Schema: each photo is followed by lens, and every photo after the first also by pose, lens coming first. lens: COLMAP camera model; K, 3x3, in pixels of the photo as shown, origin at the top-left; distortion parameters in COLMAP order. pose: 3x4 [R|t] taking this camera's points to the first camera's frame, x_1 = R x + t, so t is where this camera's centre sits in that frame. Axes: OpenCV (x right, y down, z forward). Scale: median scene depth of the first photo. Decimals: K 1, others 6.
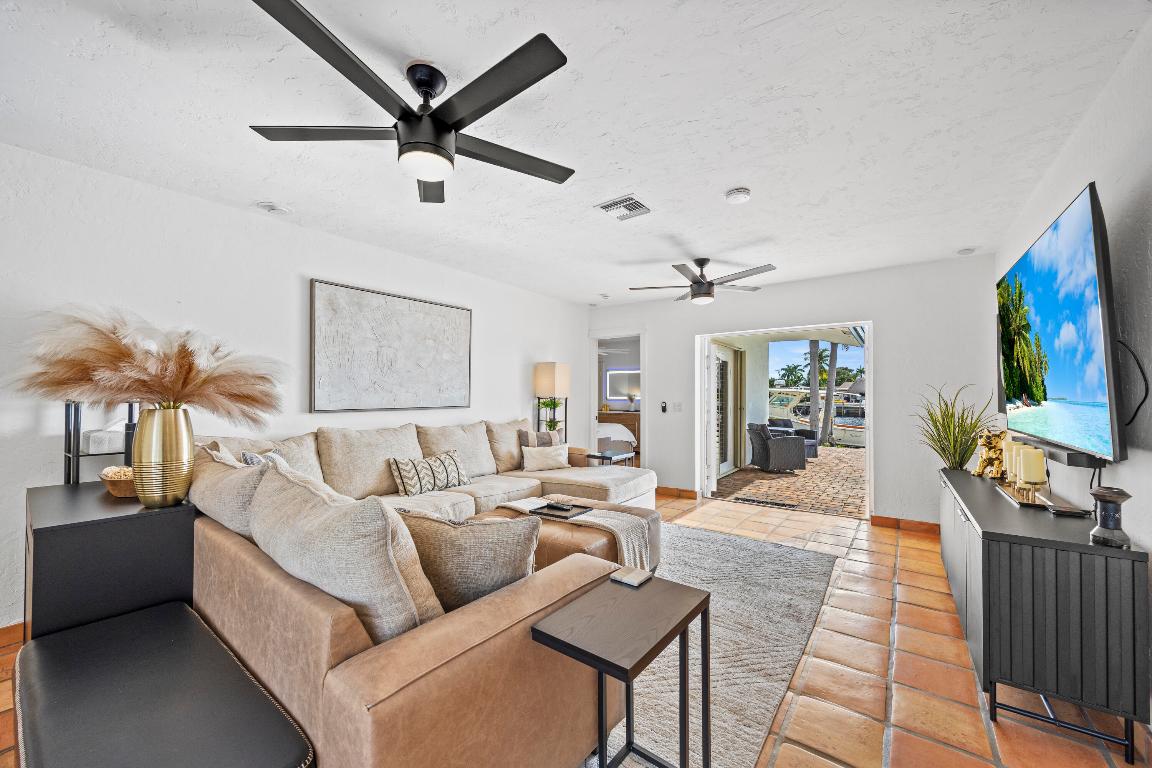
lens RADIAL K [[437.2, 0, 576.0], [0, 437.2, 384.0], [0, 0, 1]] dist [-0.000393, -0.000030]
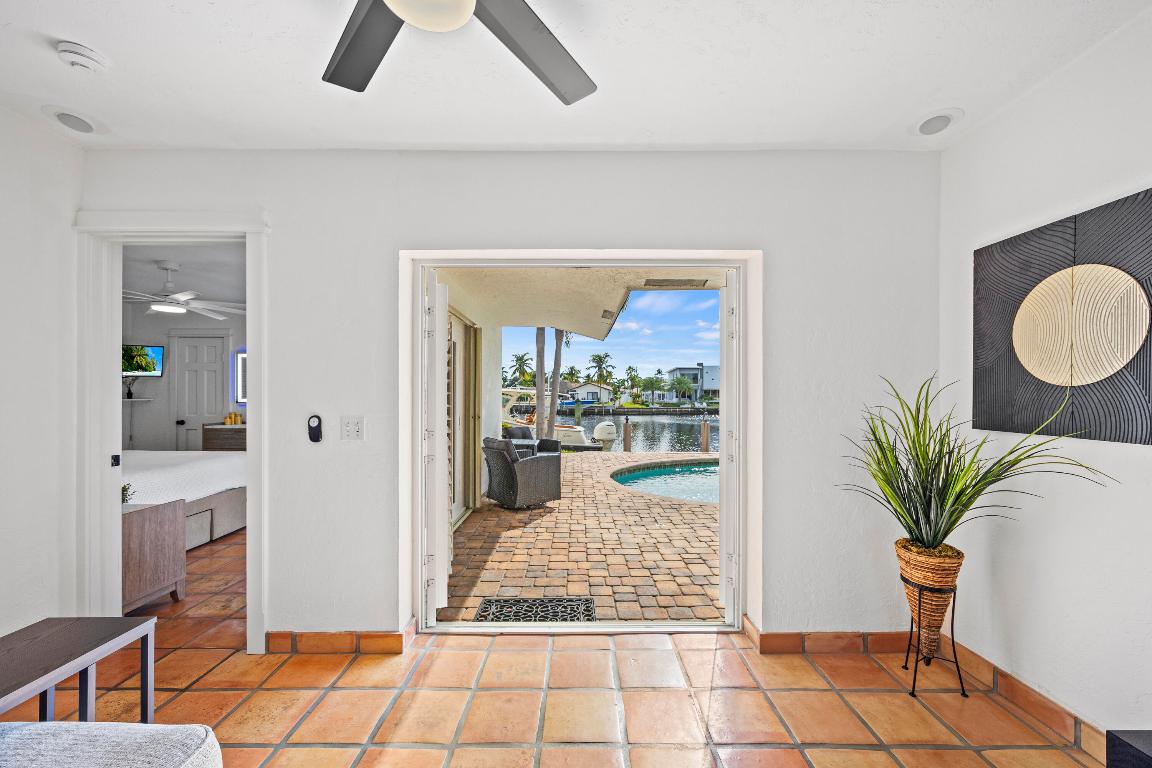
lens RADIAL K [[441.4, 0, 576.9], [0, 441.4, 397.8], [0, 0, 1]] dist [0.000176, 0.000063]
pose [[0.802122, -0.005175, 0.597137, 0.202404], [-0.013850, 0.999532, 0.027267, 0.015752], [-0.596999, -0.030142, 0.801676, 0.722778]]
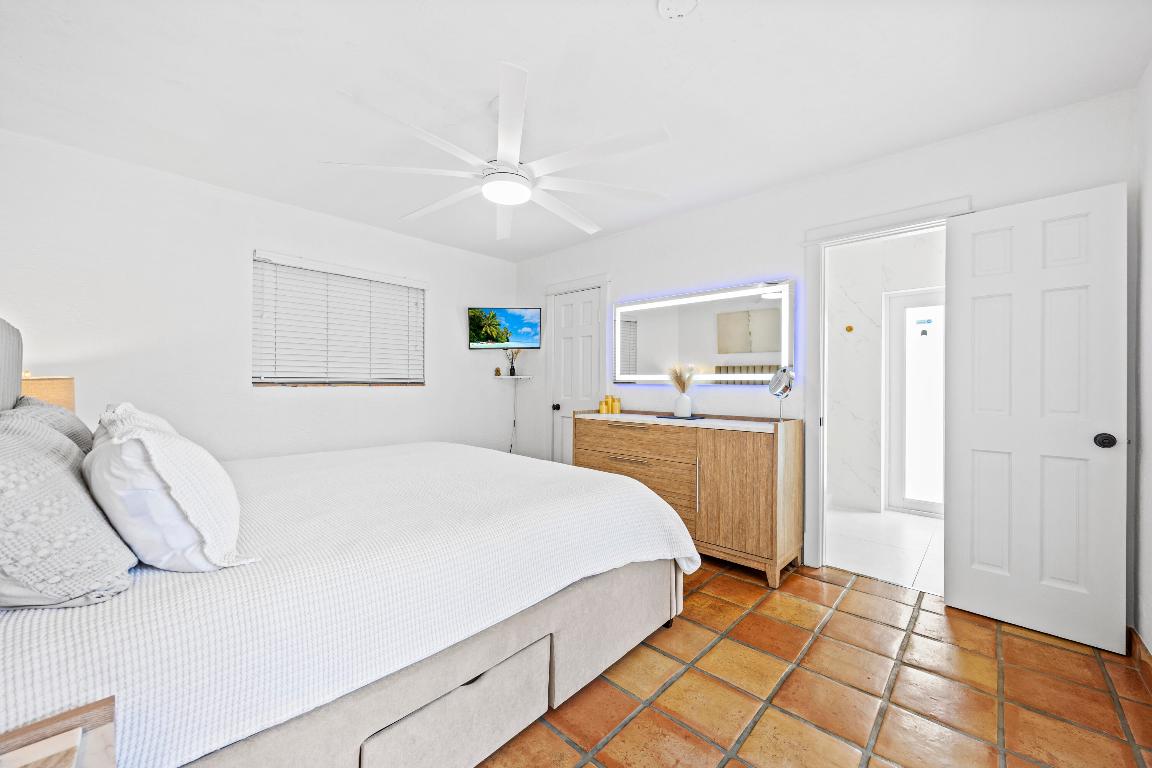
lens RADIAL K [[448.0, 0, 580.2], [0, 448.0, 386.3], [0, 0, 1]] dist [-0.001178, 0.000018]
pose [[0.994256, 0.004066, -0.106951, 0.202516], [-0.001053, 0.999601, 0.028217, 0.068564], [0.107023, -0.027943, 0.993864, 1.535853]]
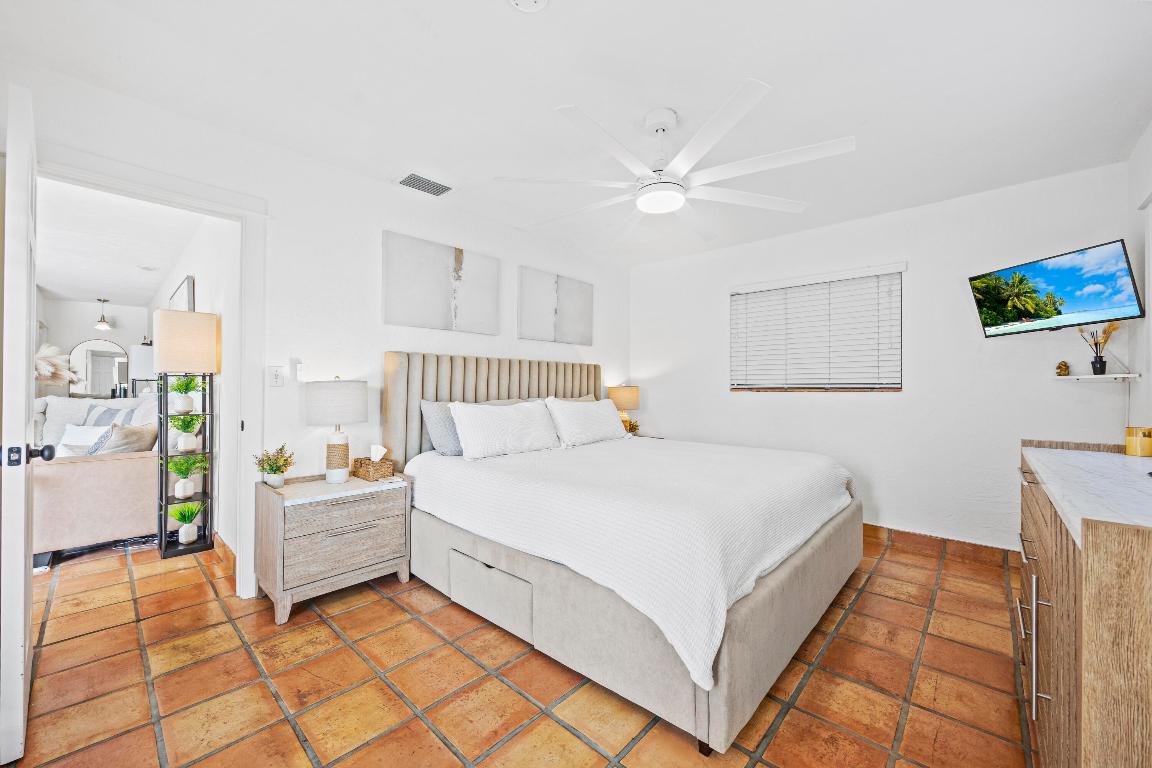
lens RADIAL K [[448.0, 0, 580.2], [0, 448.0, 386.3], [0, 0, 1]] dist [-0.001178, 0.000018]
pose [[-0.101759, -0.007092, -0.994784, 0.610263], [0.020204, 0.999754, -0.009194, 0.082260], [0.994604, -0.021035, -0.101591, 2.008048]]
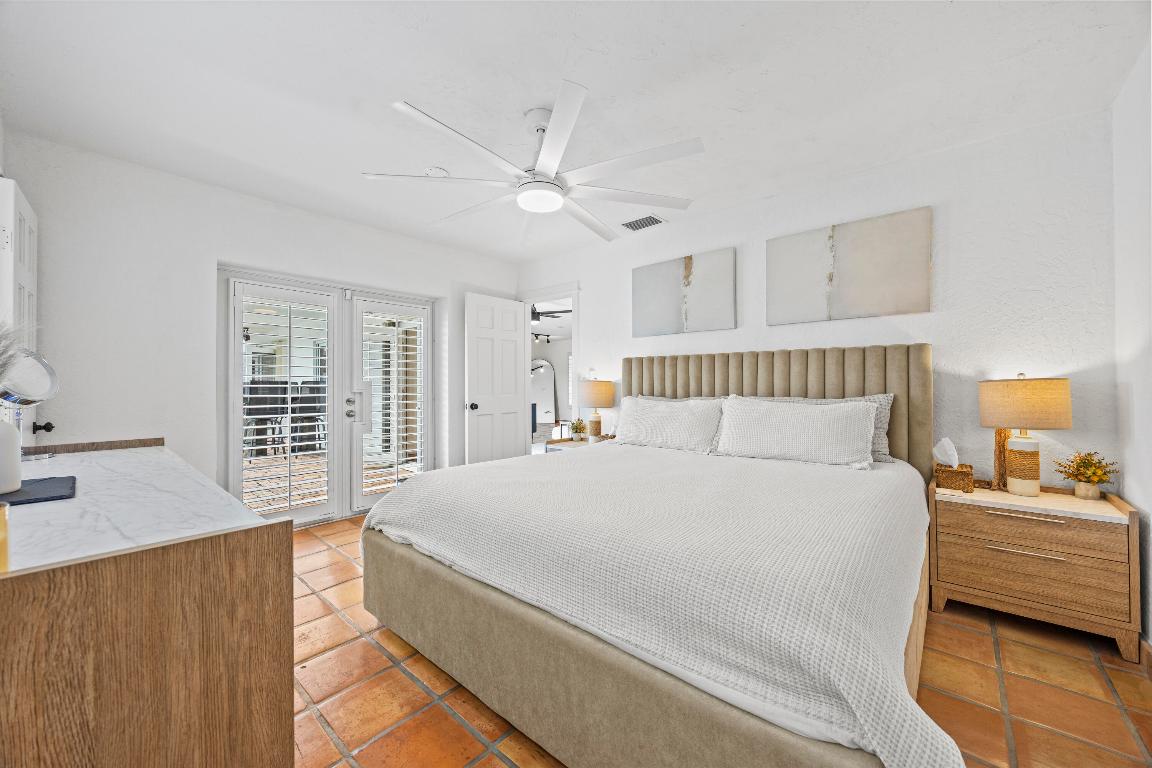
lens RADIAL K [[437.2, 0, 576.0], [0, 437.2, 384.0], [0, 0, 1]] dist [-0.000393, -0.000030]
pose [[-0.996616, 0.000202, 0.082202, -0.042145], [-0.002044, 0.999627, -0.027230, 0.095626], [-0.082177, -0.027306, -0.996244, 2.595309]]
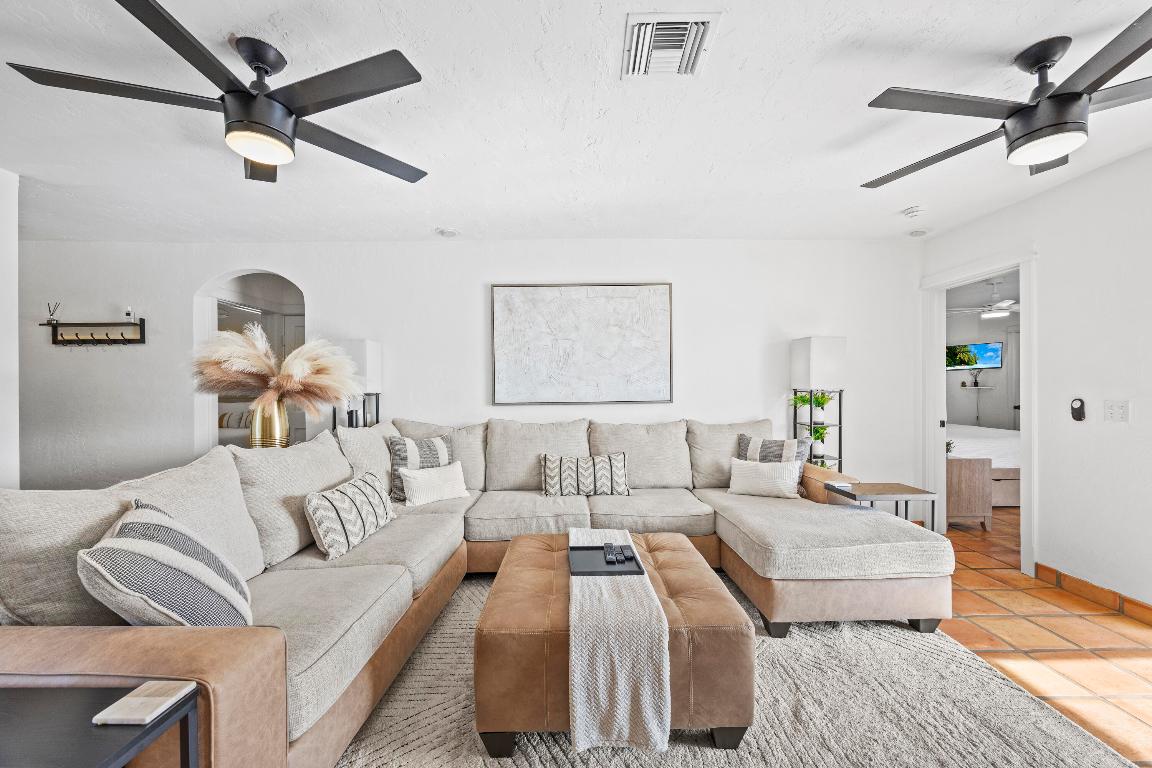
lens RADIAL K [[440.2, 0, 580.3], [0, 440.2, 387.7], [0, 0, 1]] dist [-0.001651, -0.000060]
pose [[0.606723, -0.007385, -0.794879, 0.331939], [0.029752, 0.999467, 0.013423, 0.009946], [0.794356, -0.031793, 0.606620, 0.386552]]
